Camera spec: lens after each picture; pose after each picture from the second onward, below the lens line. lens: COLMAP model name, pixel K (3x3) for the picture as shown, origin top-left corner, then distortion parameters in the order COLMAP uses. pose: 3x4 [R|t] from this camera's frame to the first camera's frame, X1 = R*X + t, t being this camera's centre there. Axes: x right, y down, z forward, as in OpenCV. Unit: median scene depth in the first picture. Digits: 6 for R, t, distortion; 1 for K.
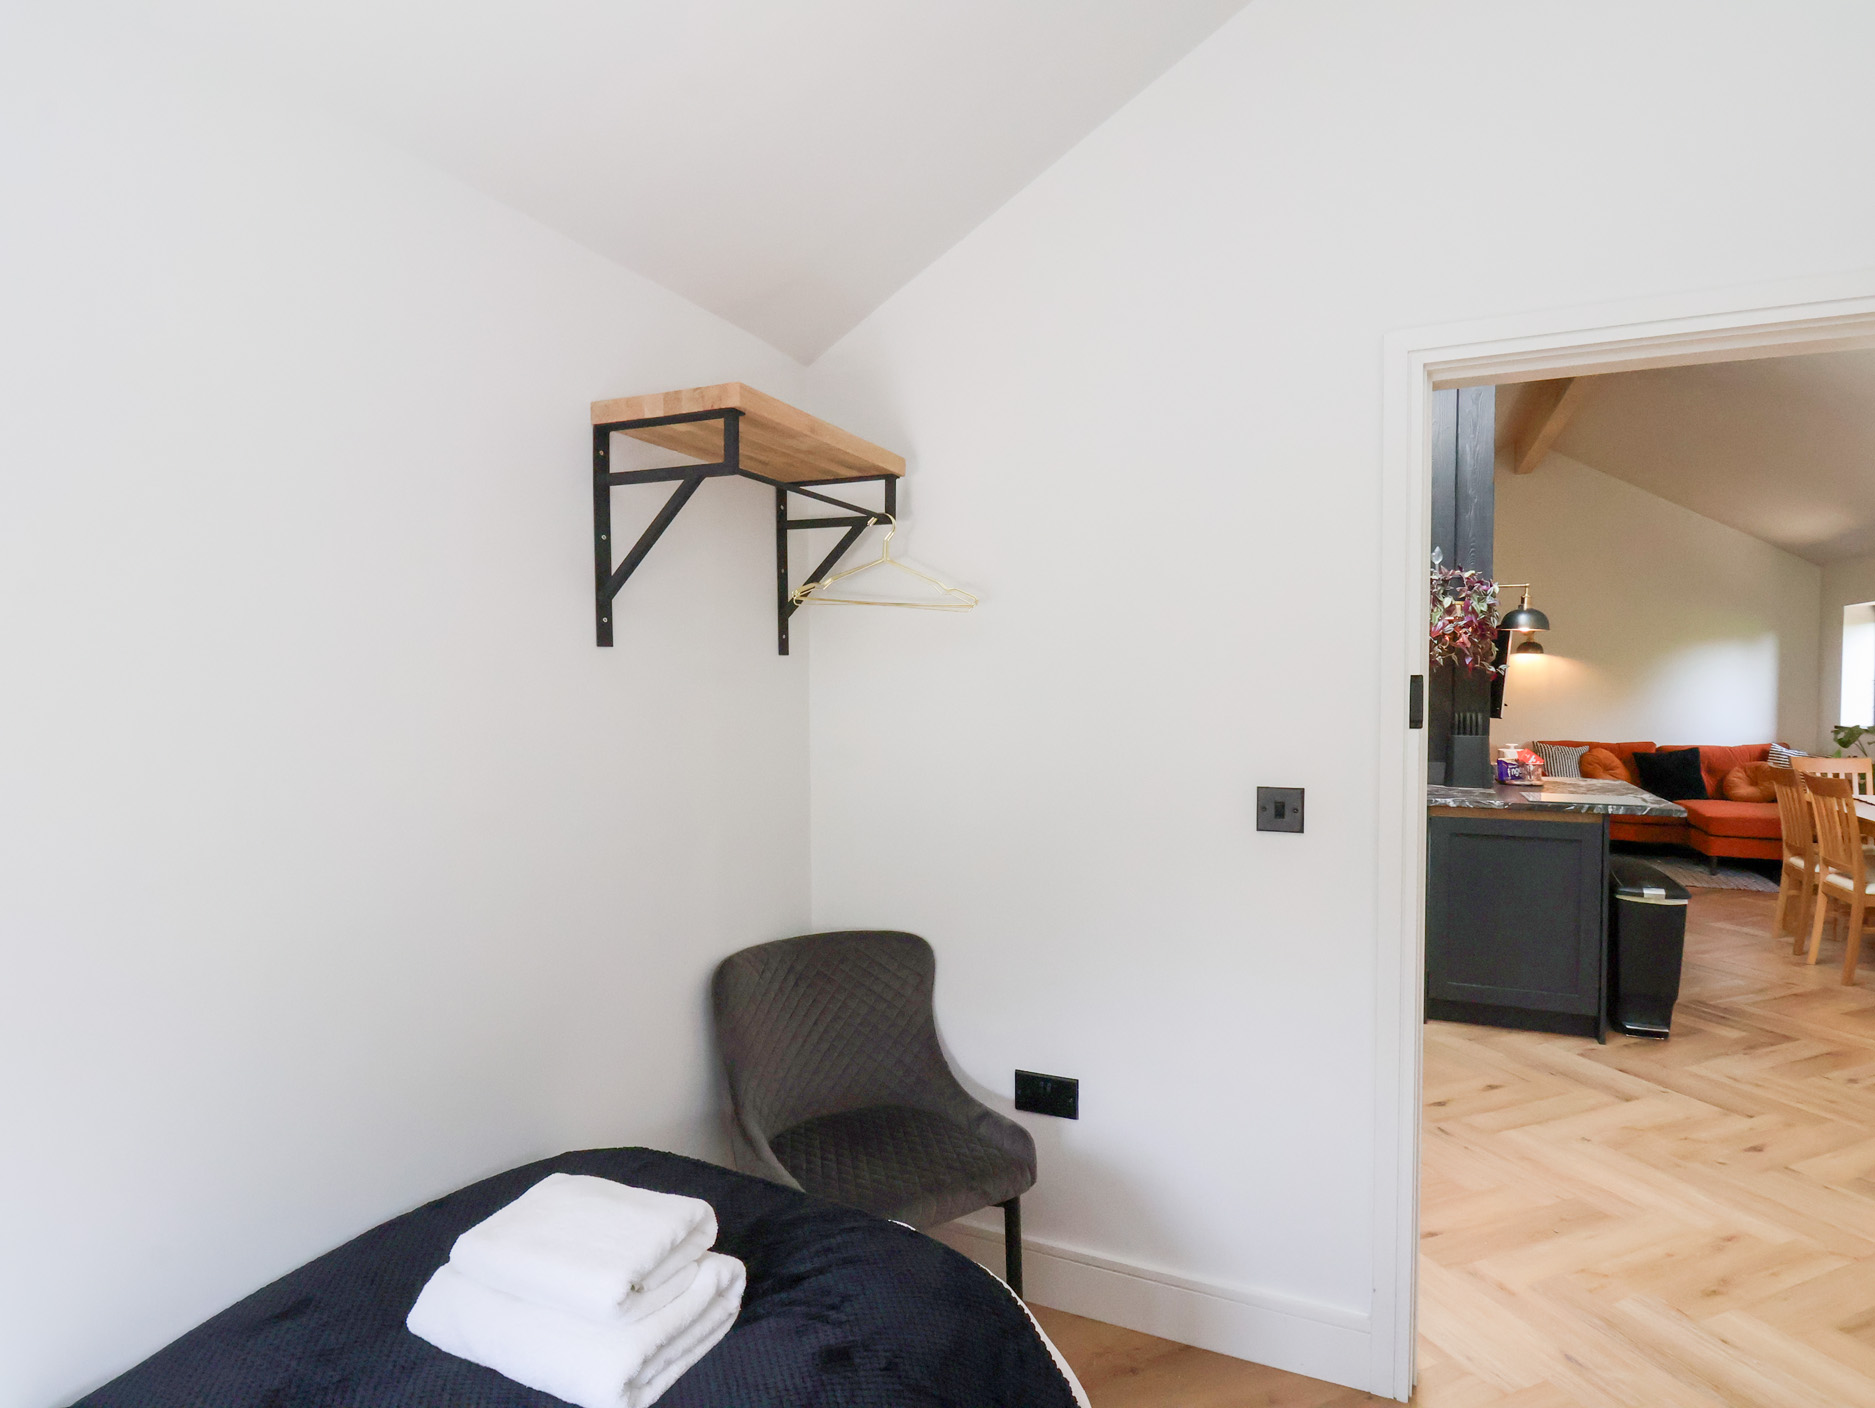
lens RADIAL K [[982.8, 0, 945.1], [0, 982.8, 712.6], [0, 0, 1]] dist [0.002143, -0.016366]
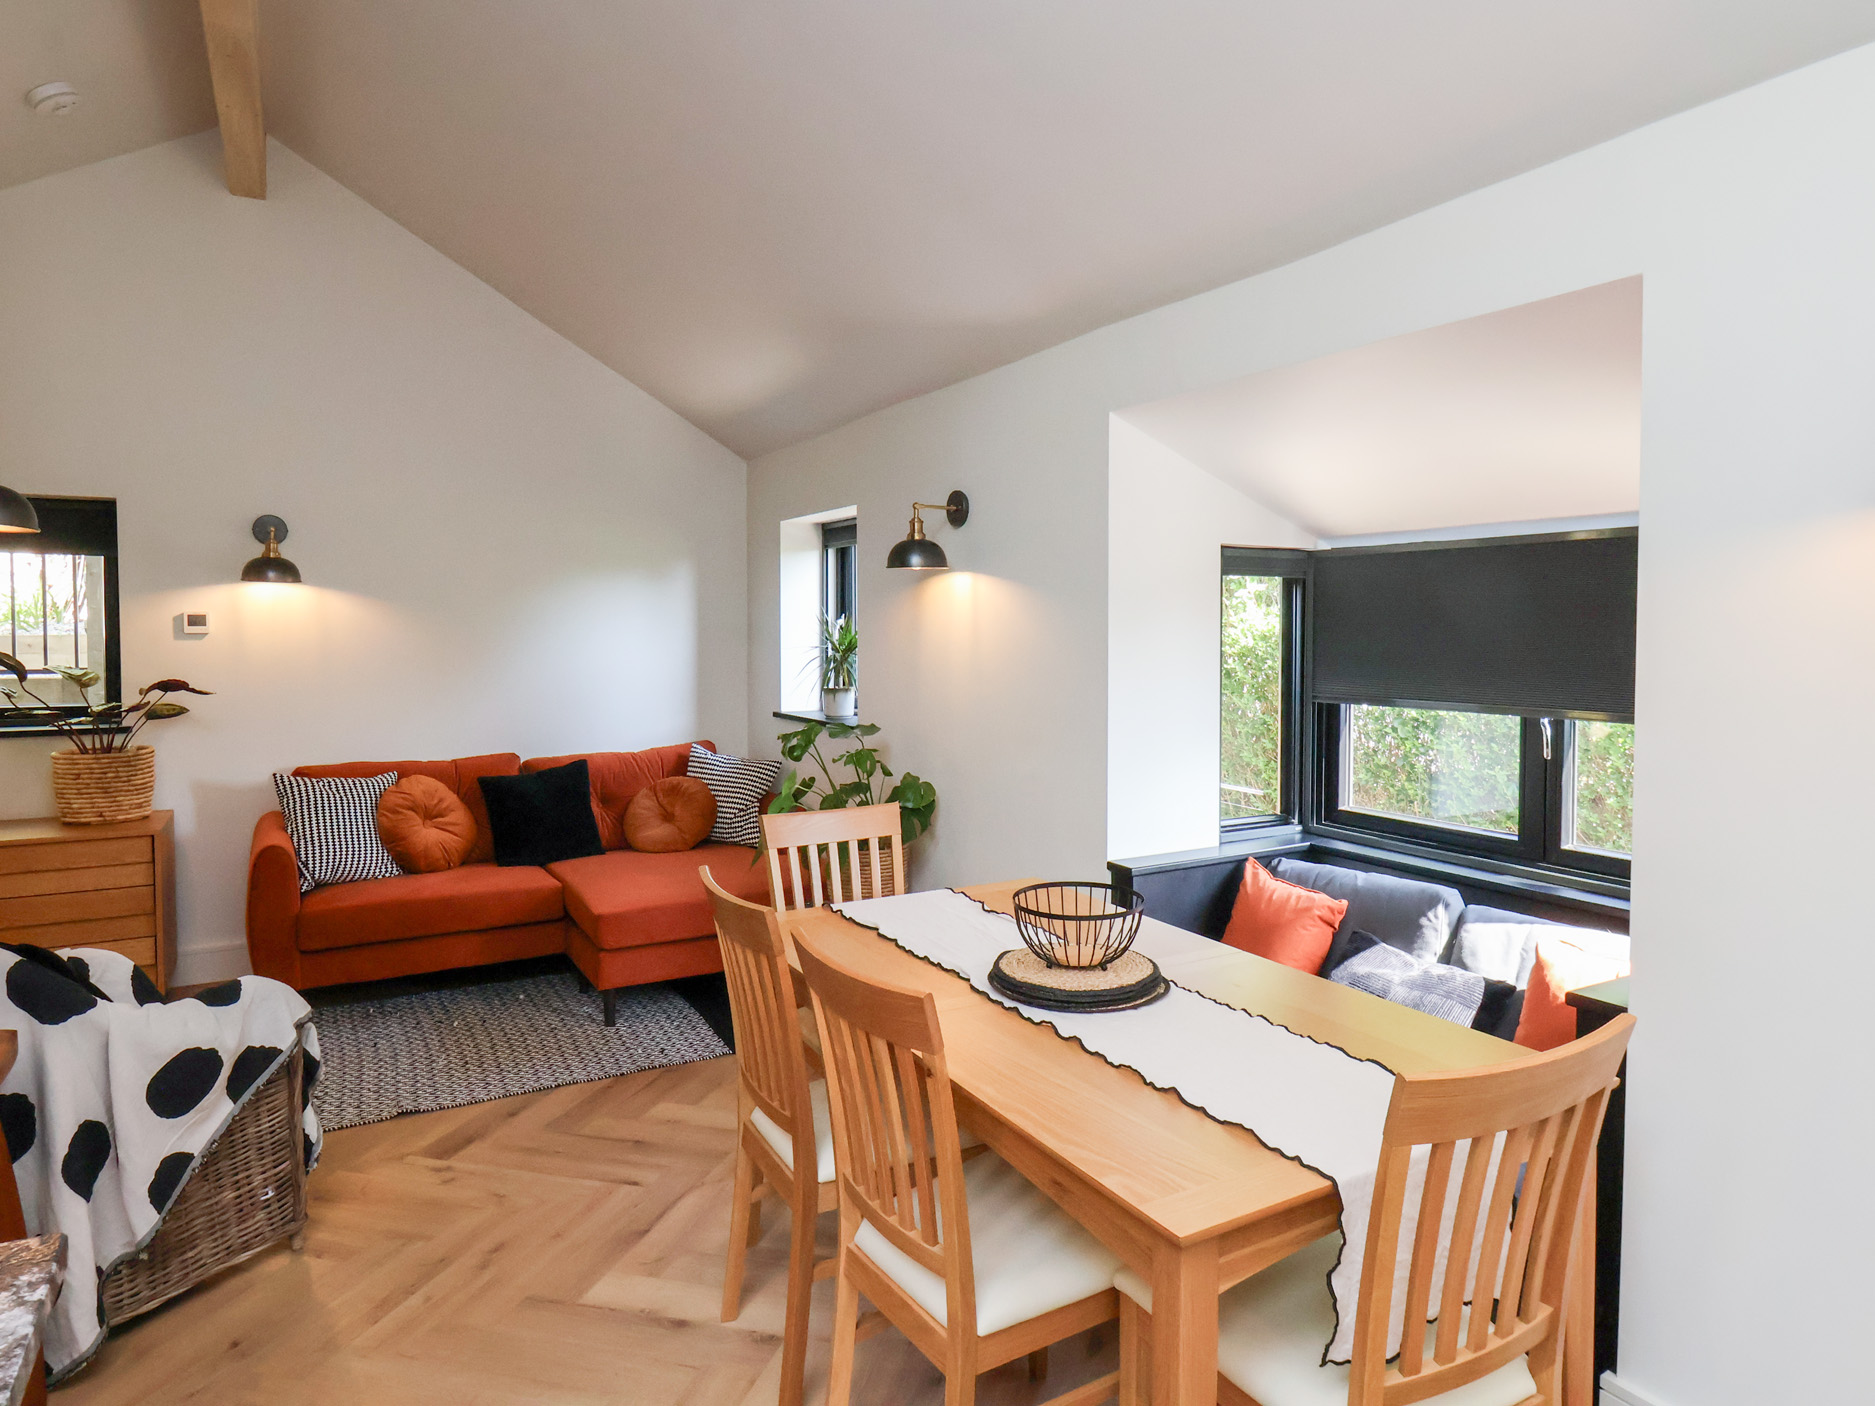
lens RADIAL K [[1143.5, 0, 998.4], [0, 1143.5, 664.6], [0, 0, 1]] dist [-0.004091, -0.004413]
pose [[0.560367, -0.020246, 0.827997, 0.371760], [0.022583, 0.999703, 0.009161, -0.020092], [-0.827936, 0.013565, 0.560658, 0.448939]]
